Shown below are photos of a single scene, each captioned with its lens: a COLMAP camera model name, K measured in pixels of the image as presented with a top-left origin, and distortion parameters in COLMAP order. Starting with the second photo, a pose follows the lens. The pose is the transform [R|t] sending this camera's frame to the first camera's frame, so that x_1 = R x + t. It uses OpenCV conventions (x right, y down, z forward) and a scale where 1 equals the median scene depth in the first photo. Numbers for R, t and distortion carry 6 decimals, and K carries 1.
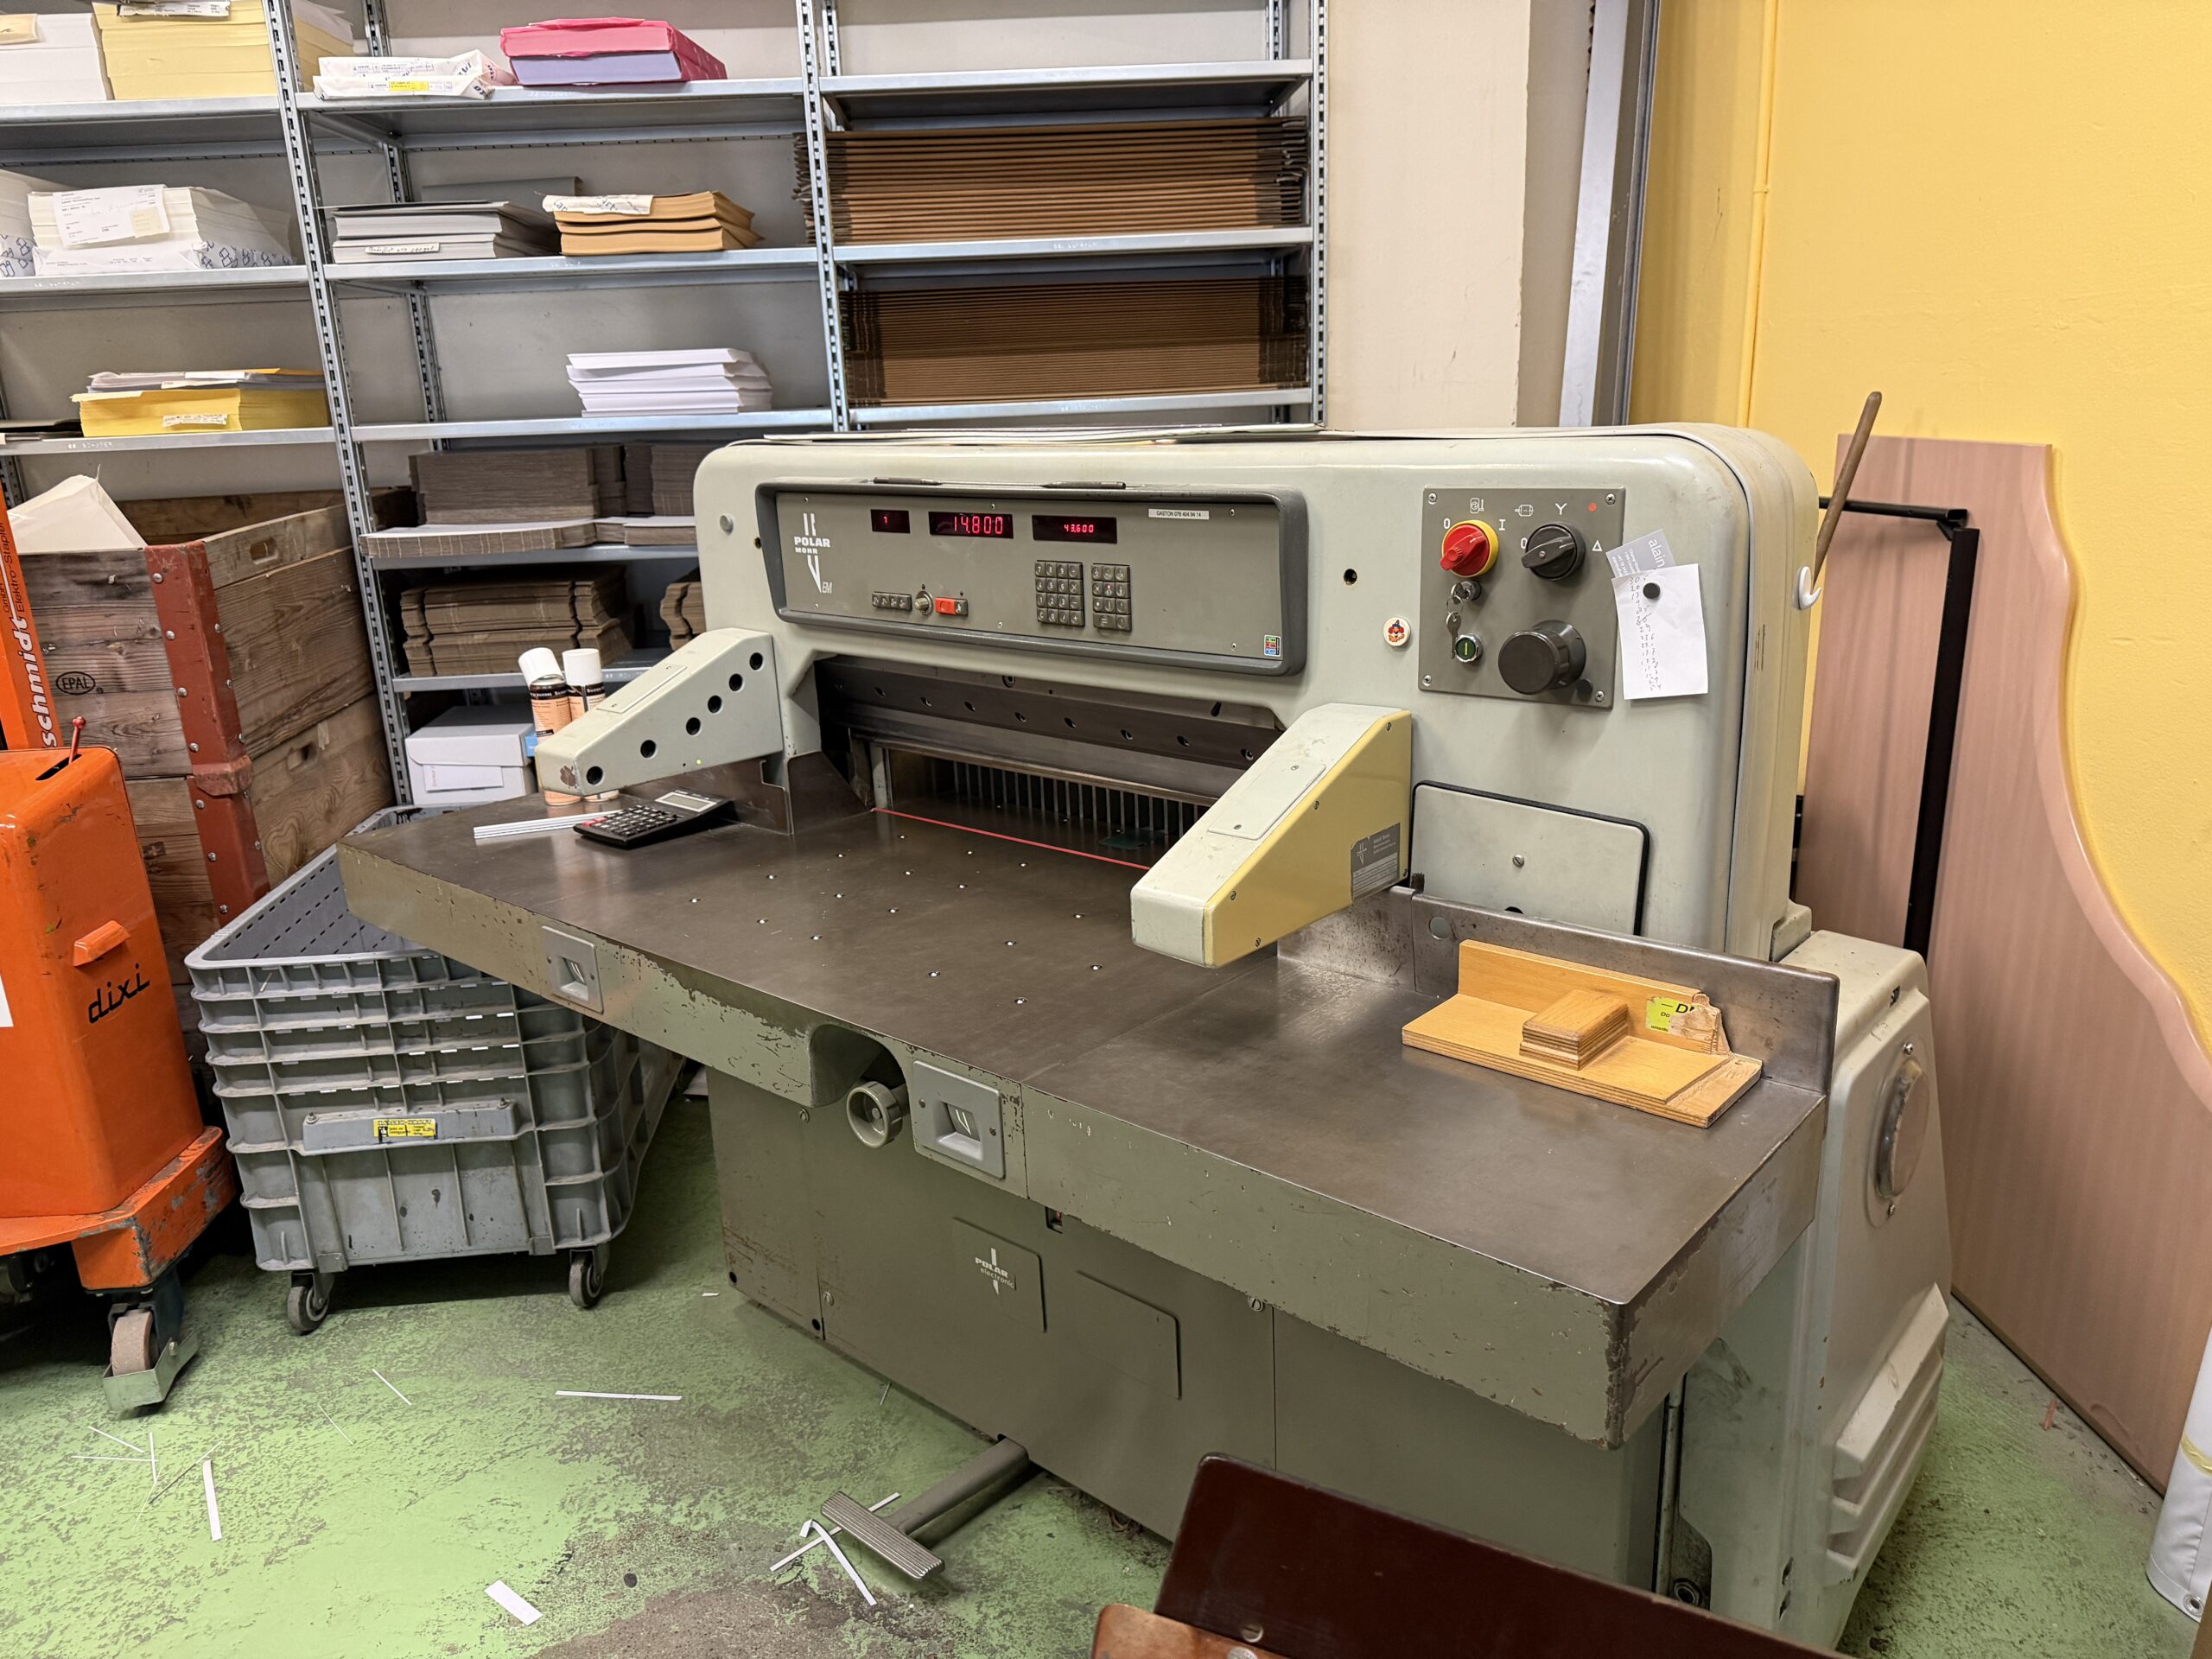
lens RADIAL K [[1565.9, 0, 1087.1], [0, 1565.9, 830.8], [0, 0, 1]] dist [0.062574, -0.104859]
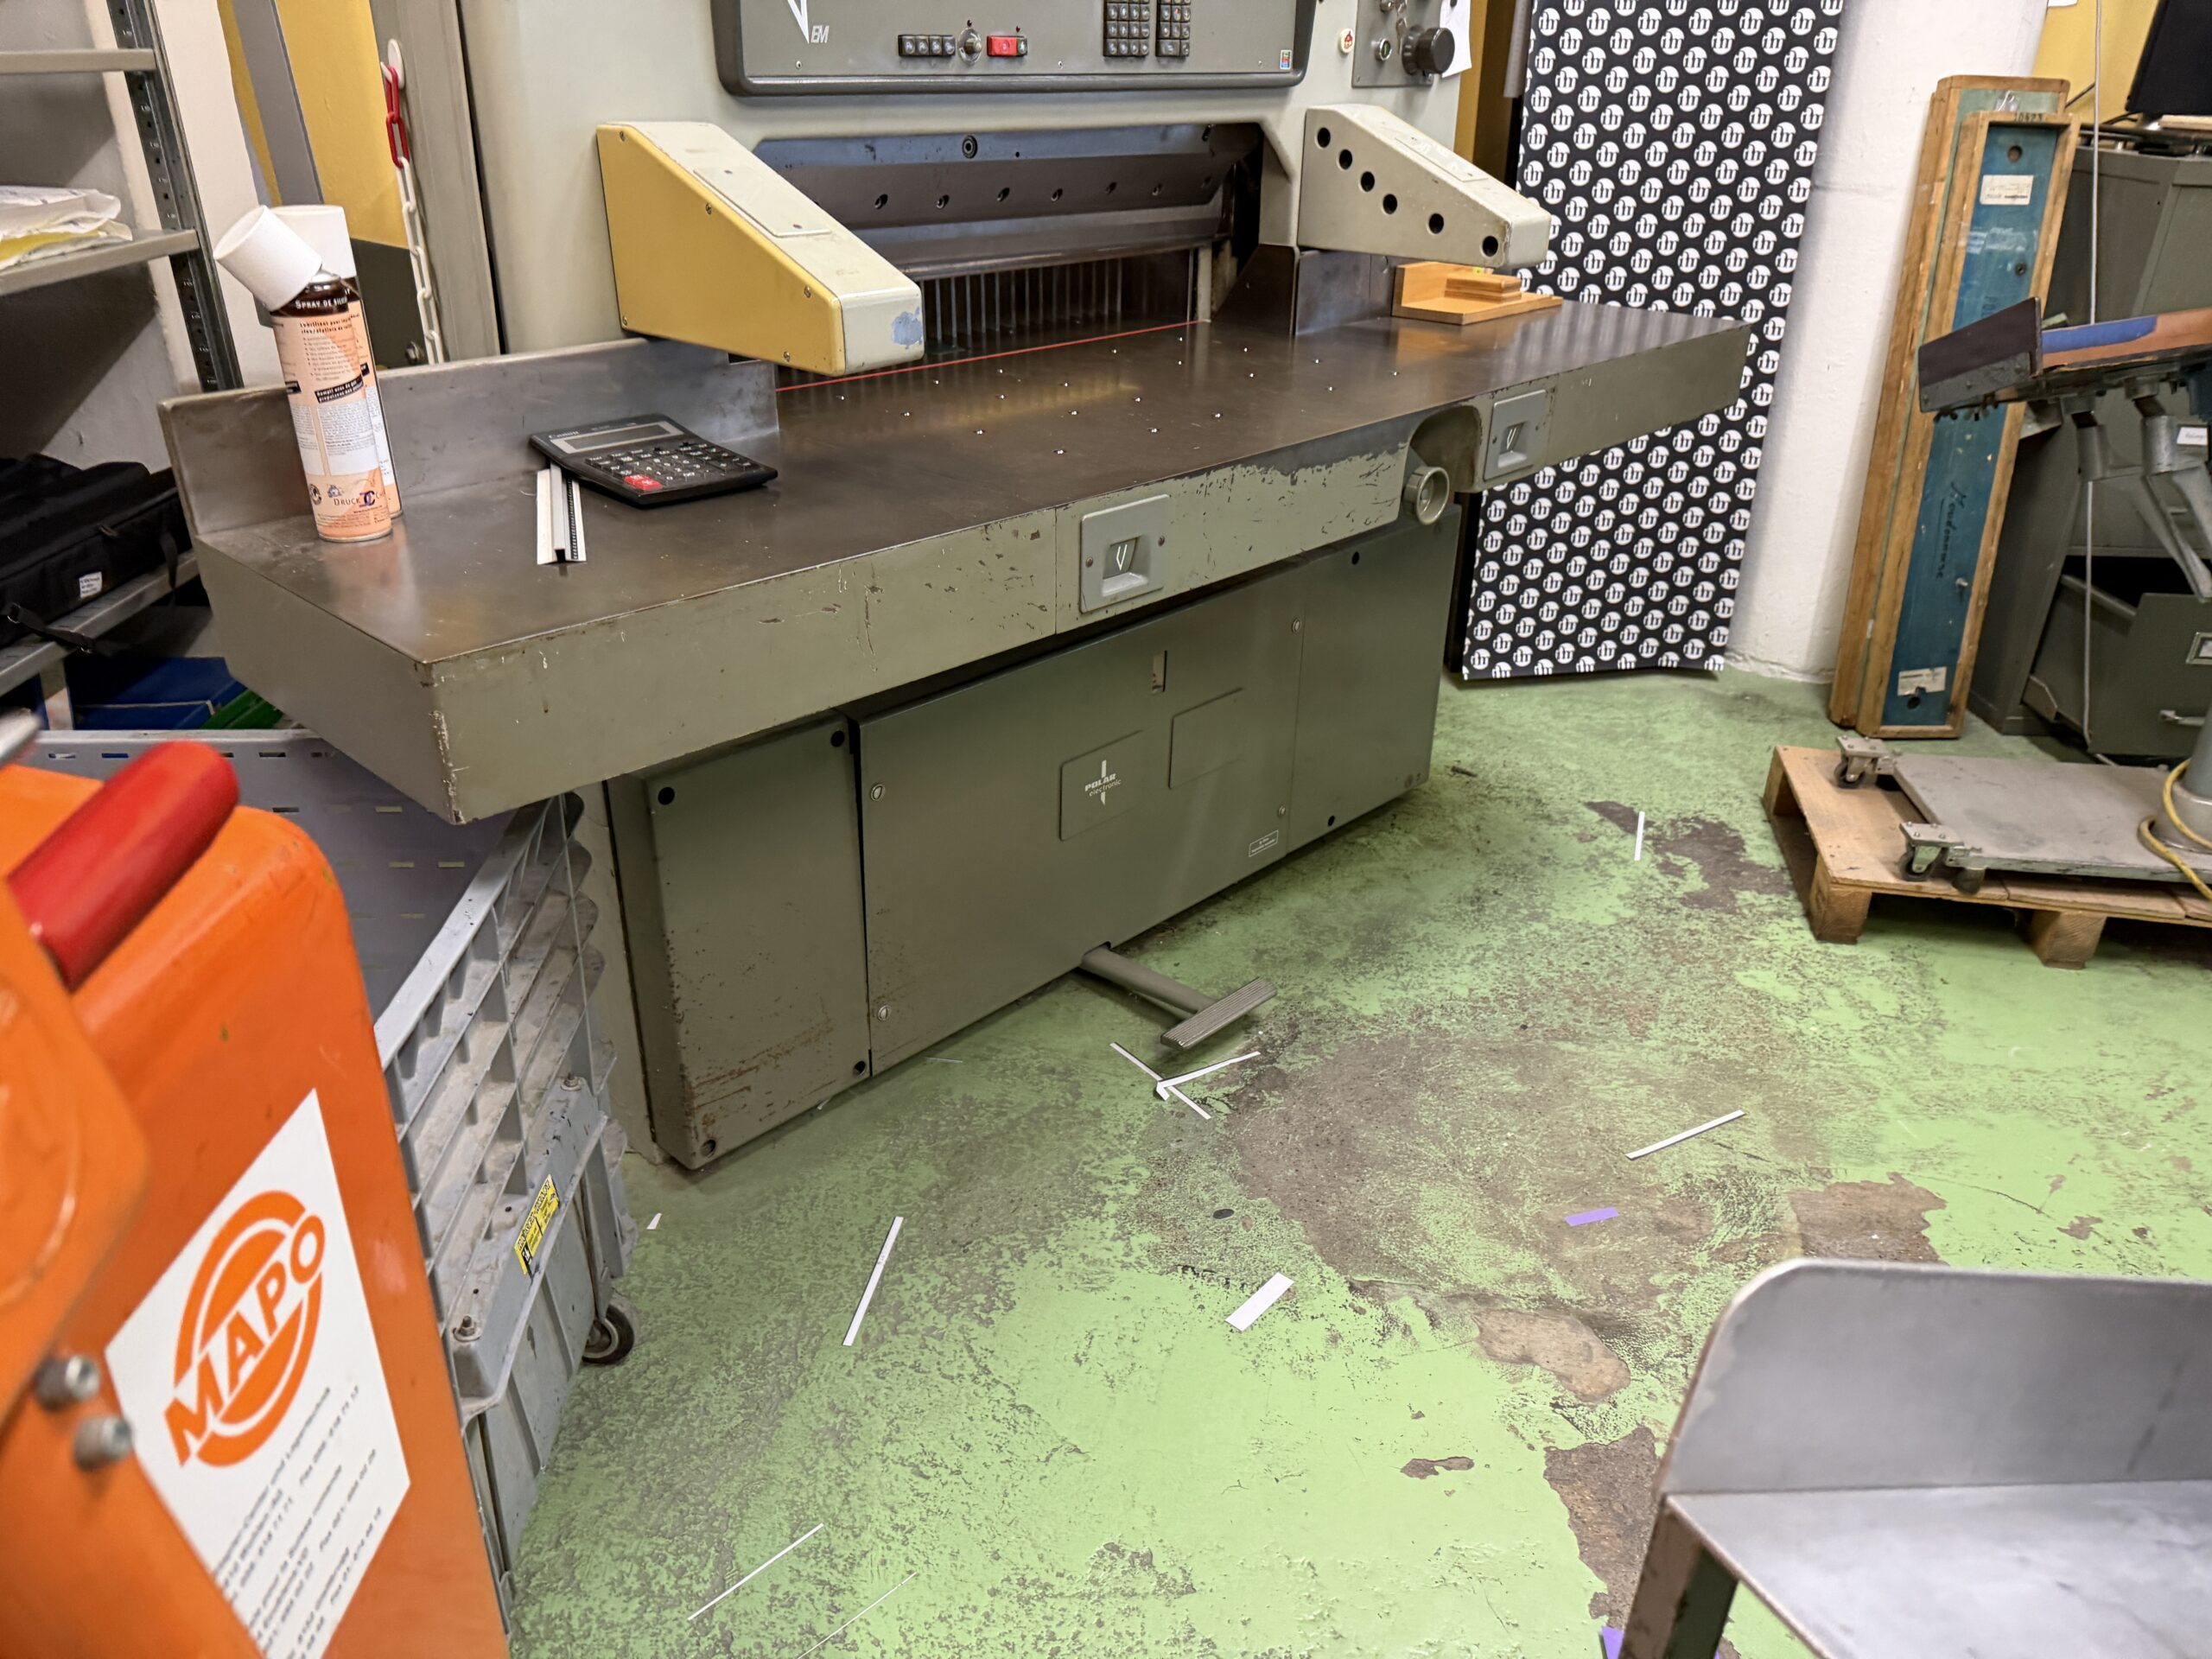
lens RADIAL K [[1551.2, 0, 1106.0], [0, 1551.2, 837.2], [0, 0, 1]] dist [0.129932, -0.215120]
pose [[0.029796, -0.414698, 0.909471, -0.874482], [0.260660, 0.881617, 0.393457, -0.072886], [-0.964971, 0.225339, 0.134363, 0.772871]]
